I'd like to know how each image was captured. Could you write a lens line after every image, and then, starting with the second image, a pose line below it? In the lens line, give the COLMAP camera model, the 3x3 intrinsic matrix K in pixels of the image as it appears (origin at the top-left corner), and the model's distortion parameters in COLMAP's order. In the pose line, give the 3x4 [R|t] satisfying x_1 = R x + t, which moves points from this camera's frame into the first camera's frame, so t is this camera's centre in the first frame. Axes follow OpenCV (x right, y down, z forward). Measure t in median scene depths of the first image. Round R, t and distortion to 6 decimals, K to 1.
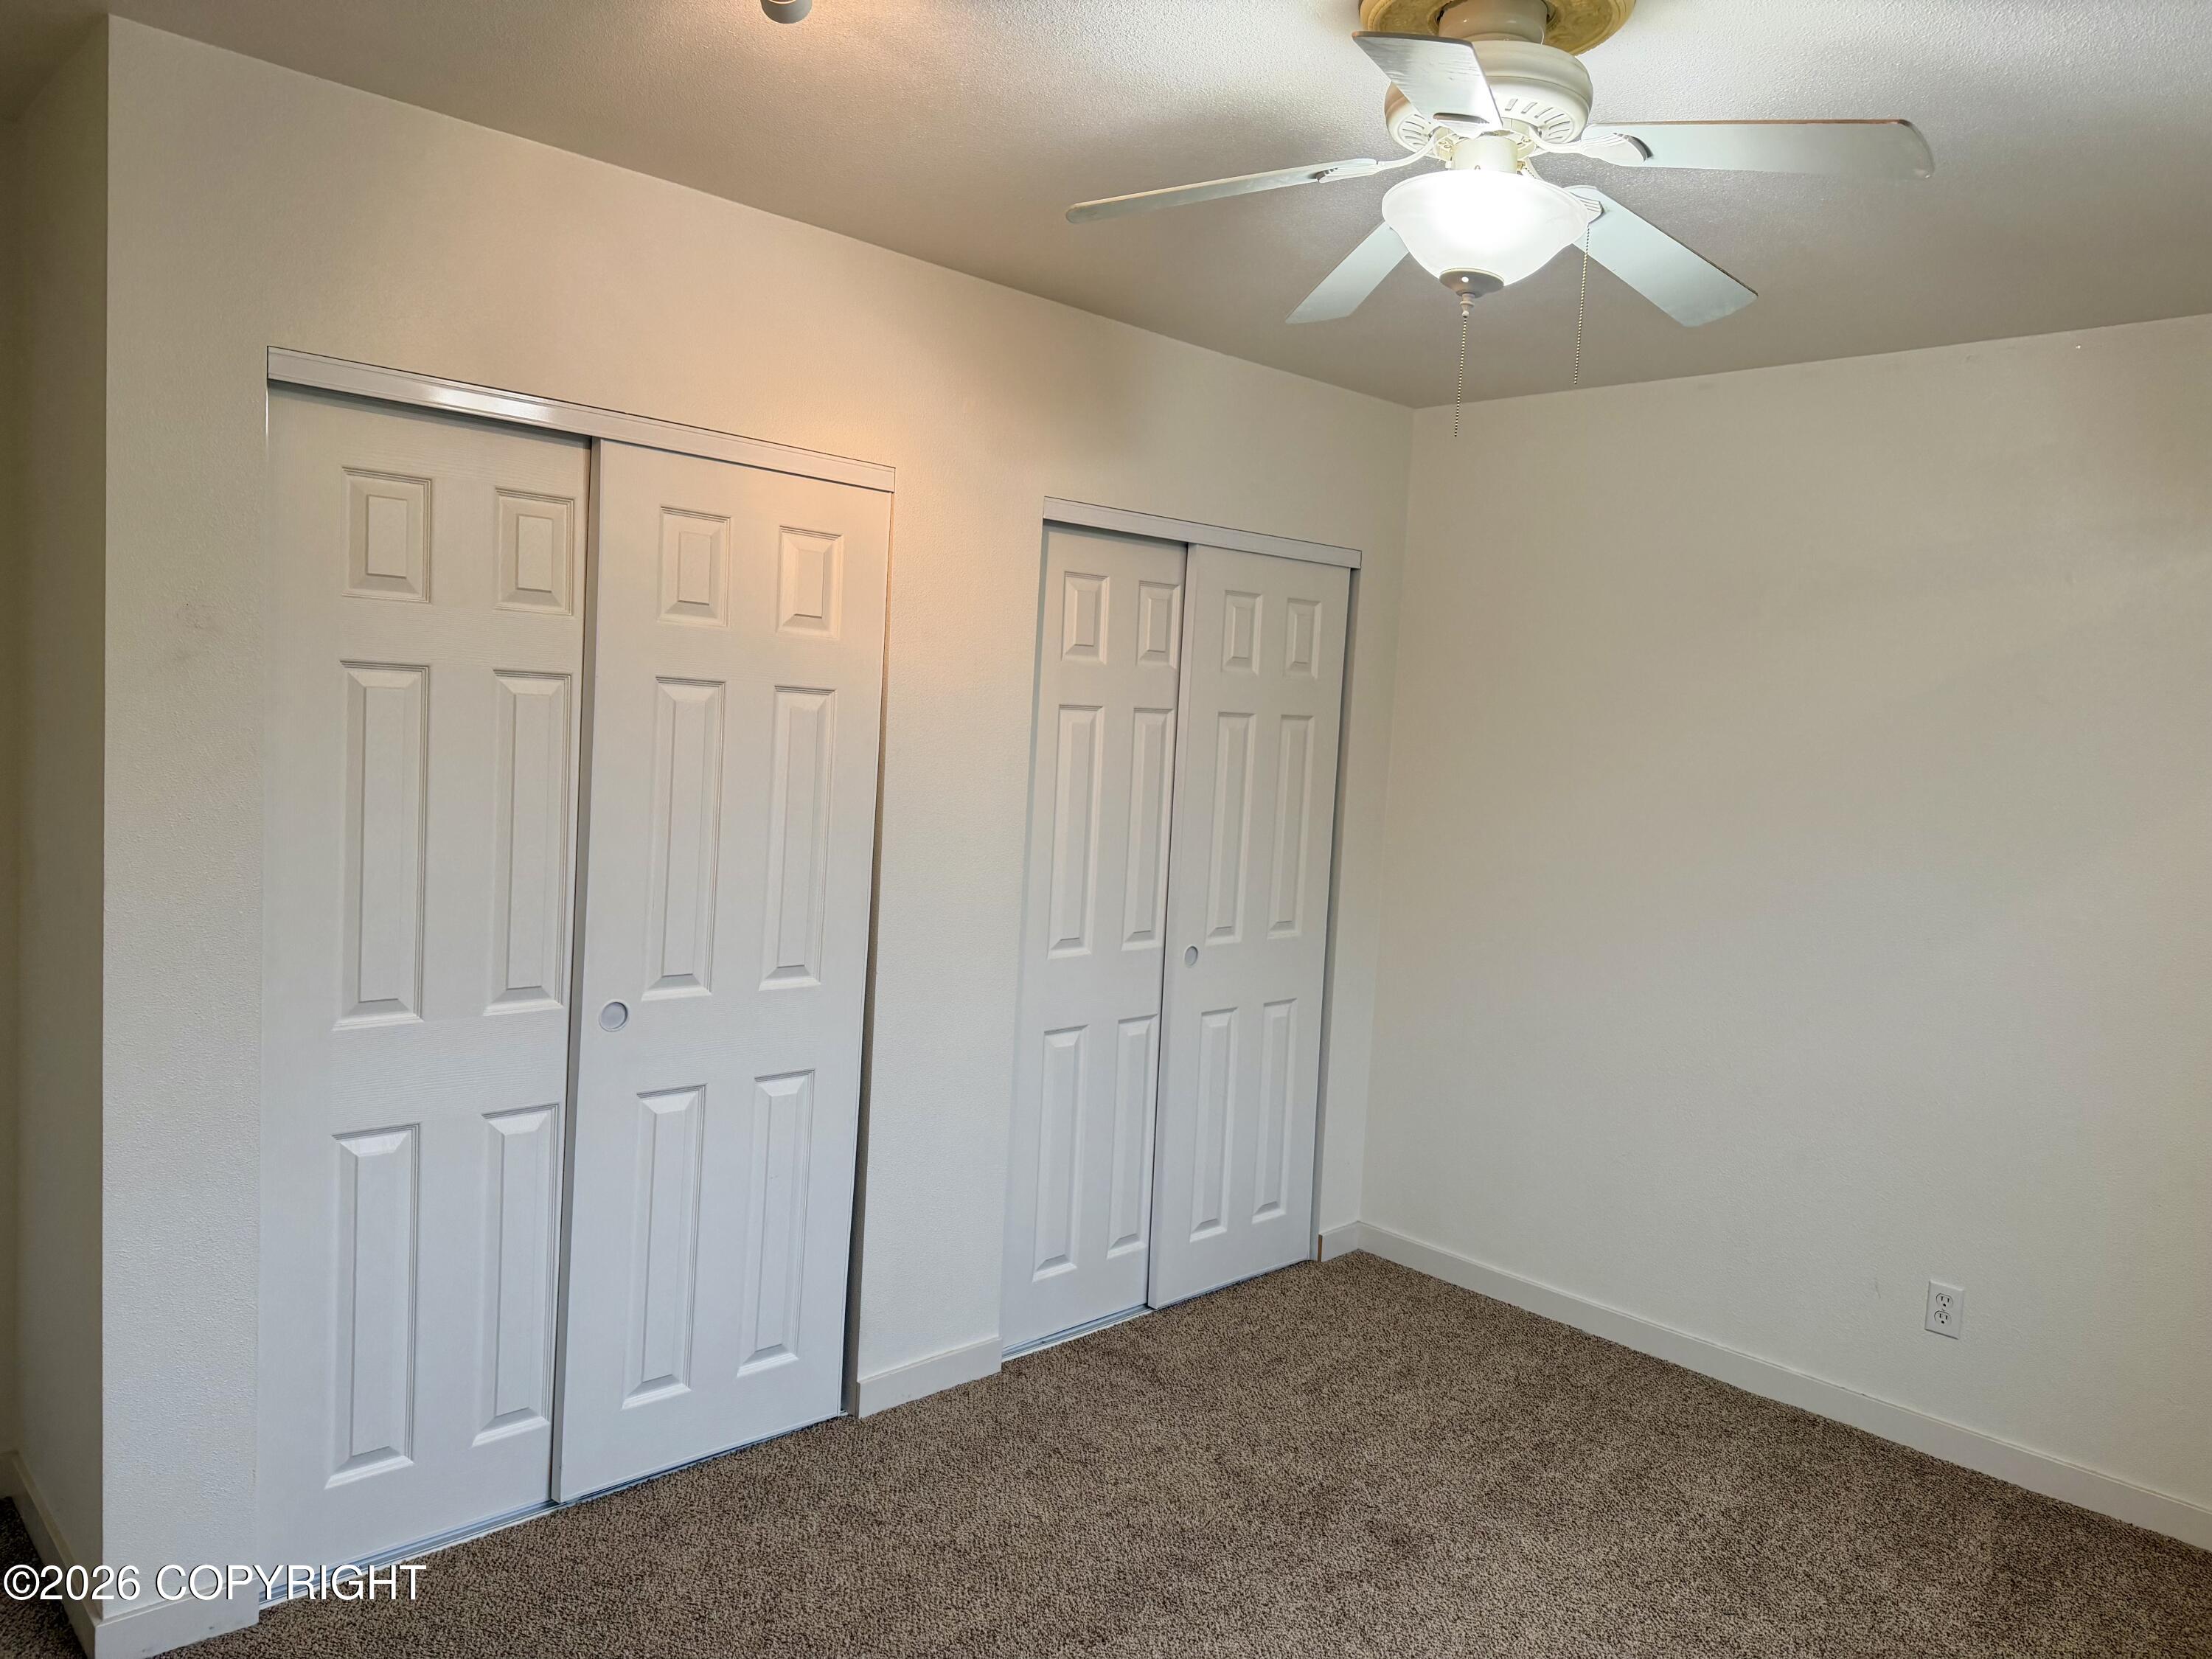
lens RADIAL K [[1558.2, 0, 1102.4], [0, 1558.2, 828.4], [0, 0, 1]] dist [0.007713, 0.007155]
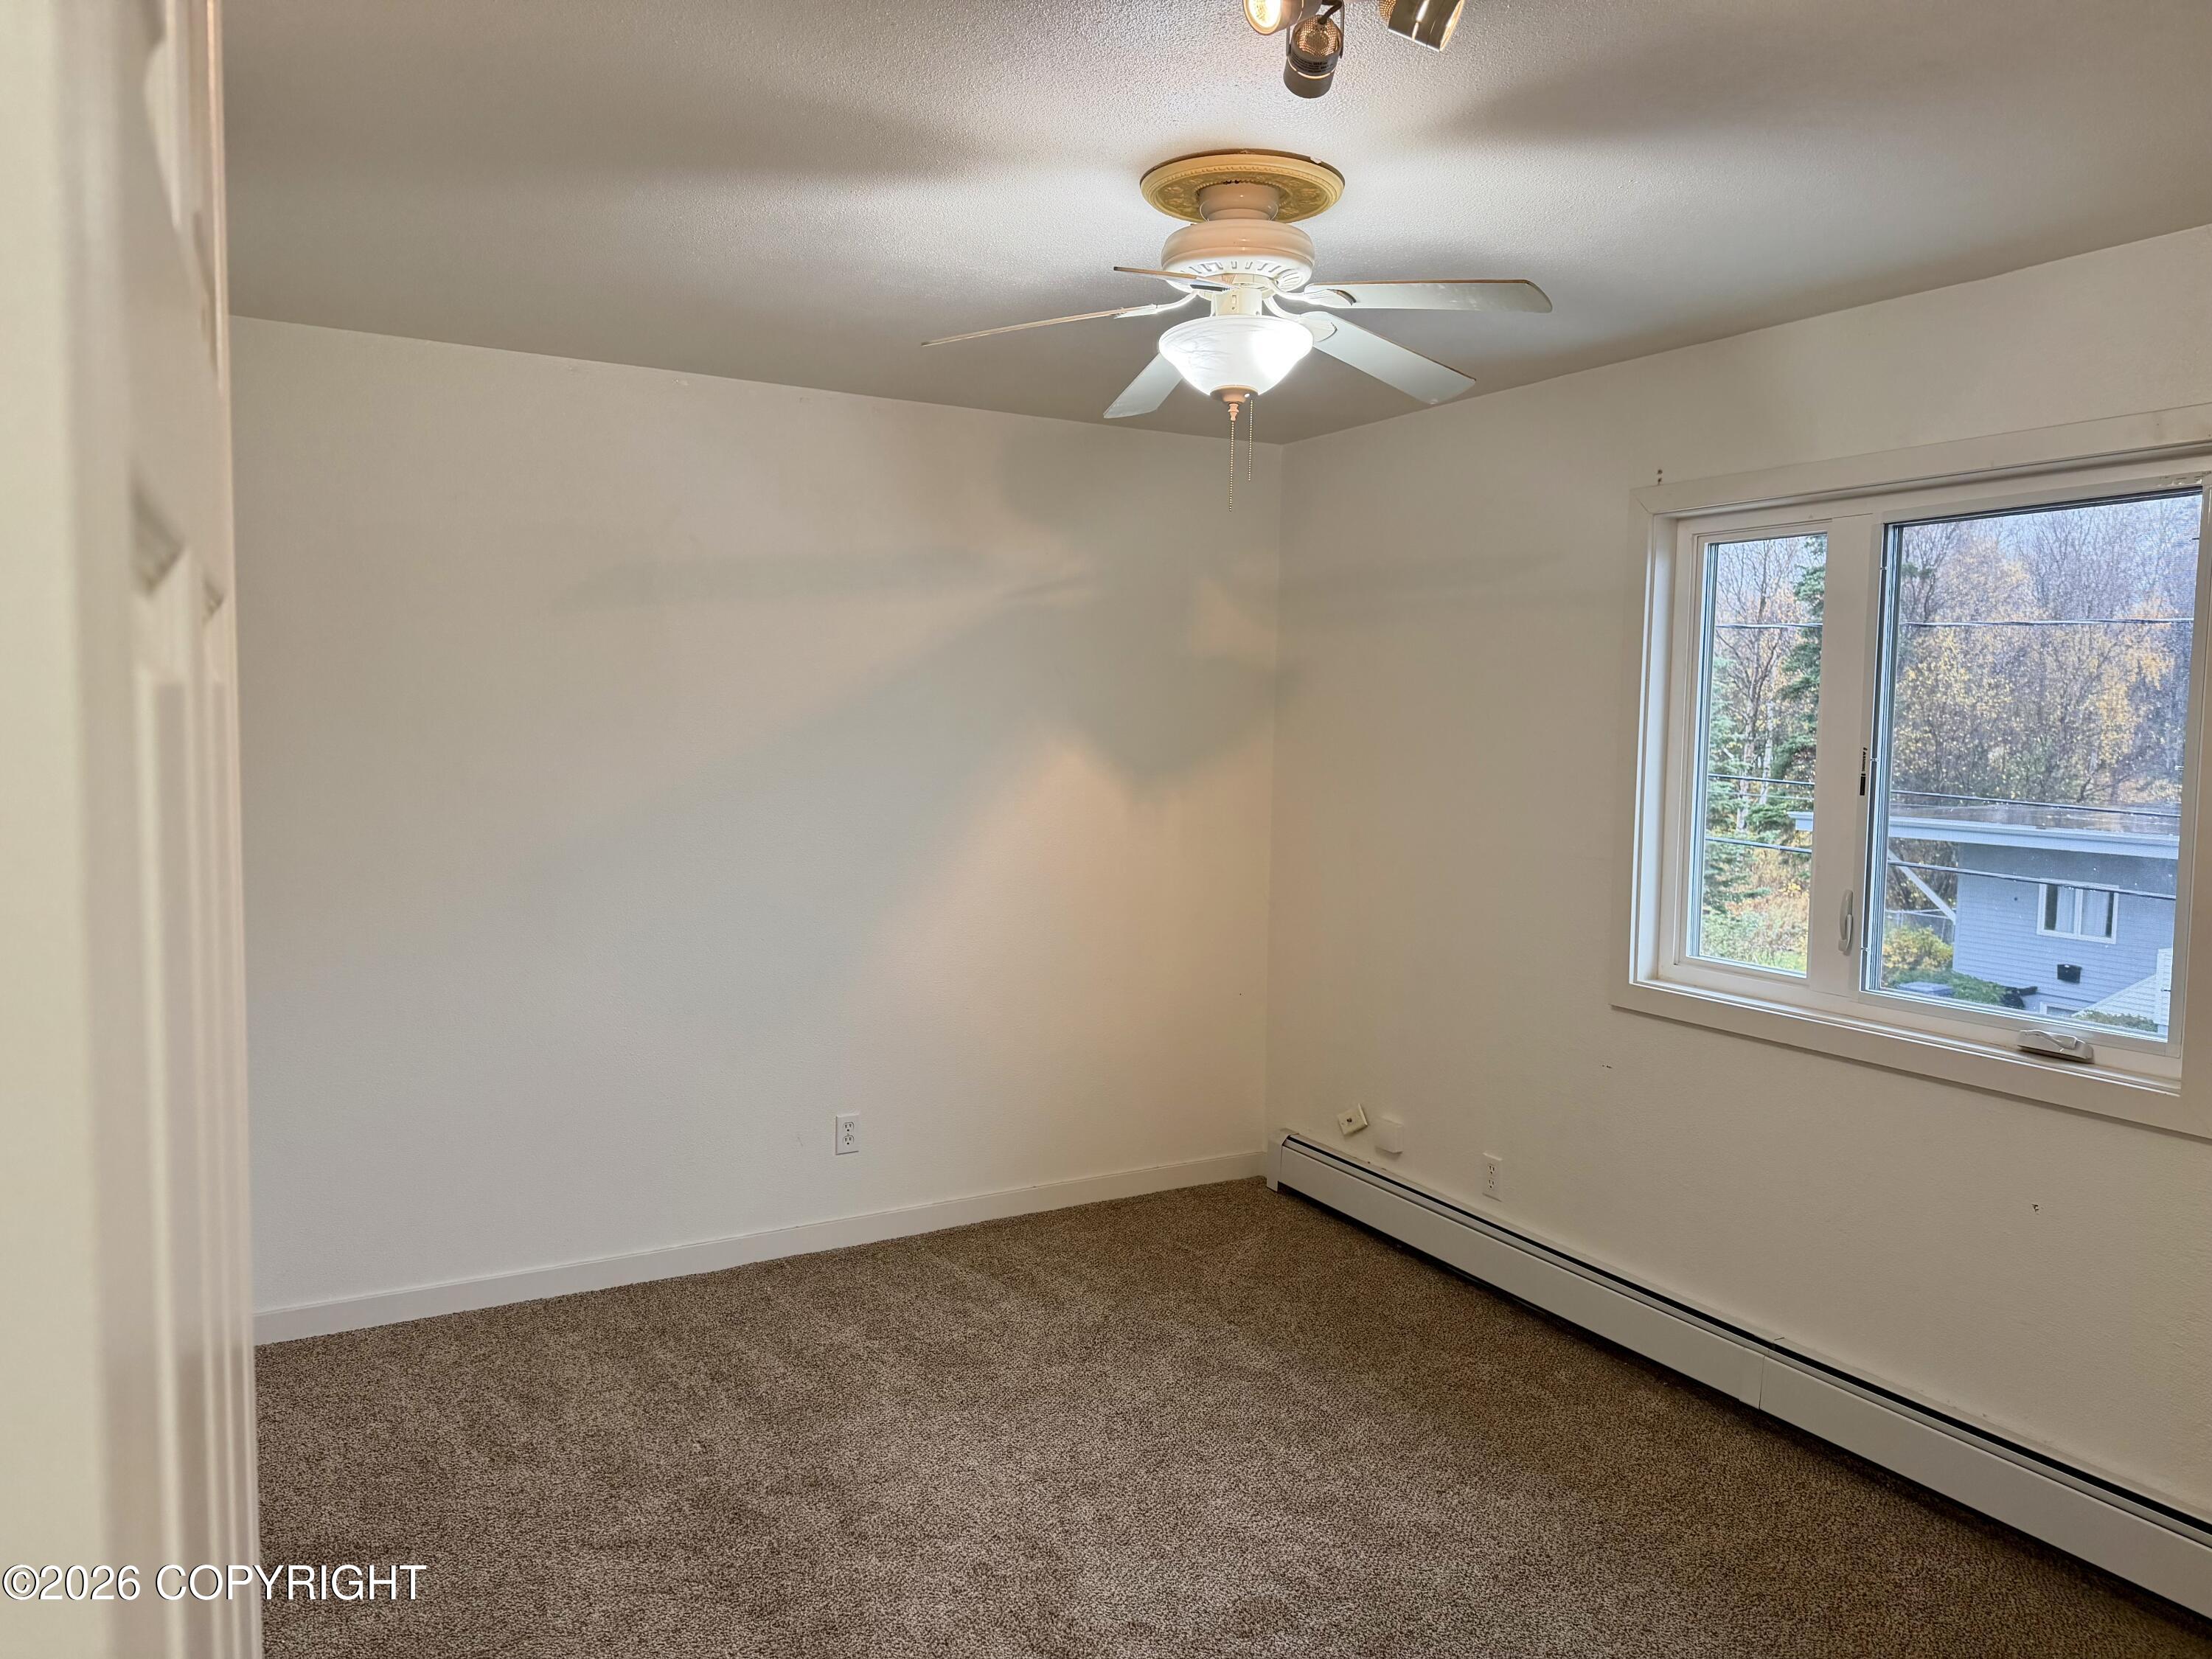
lens RADIAL K [[1558.2, 0, 1101.4], [0, 1558.2, 826.8], [0, 0, 1]] dist [0.007713, 0.007155]
pose [[0.283446, -0.138001, 0.949007, -0.590111], [0.088897, 0.989112, 0.117282, -0.075477], [-0.954859, 0.051120, 0.292628, 0.410470]]
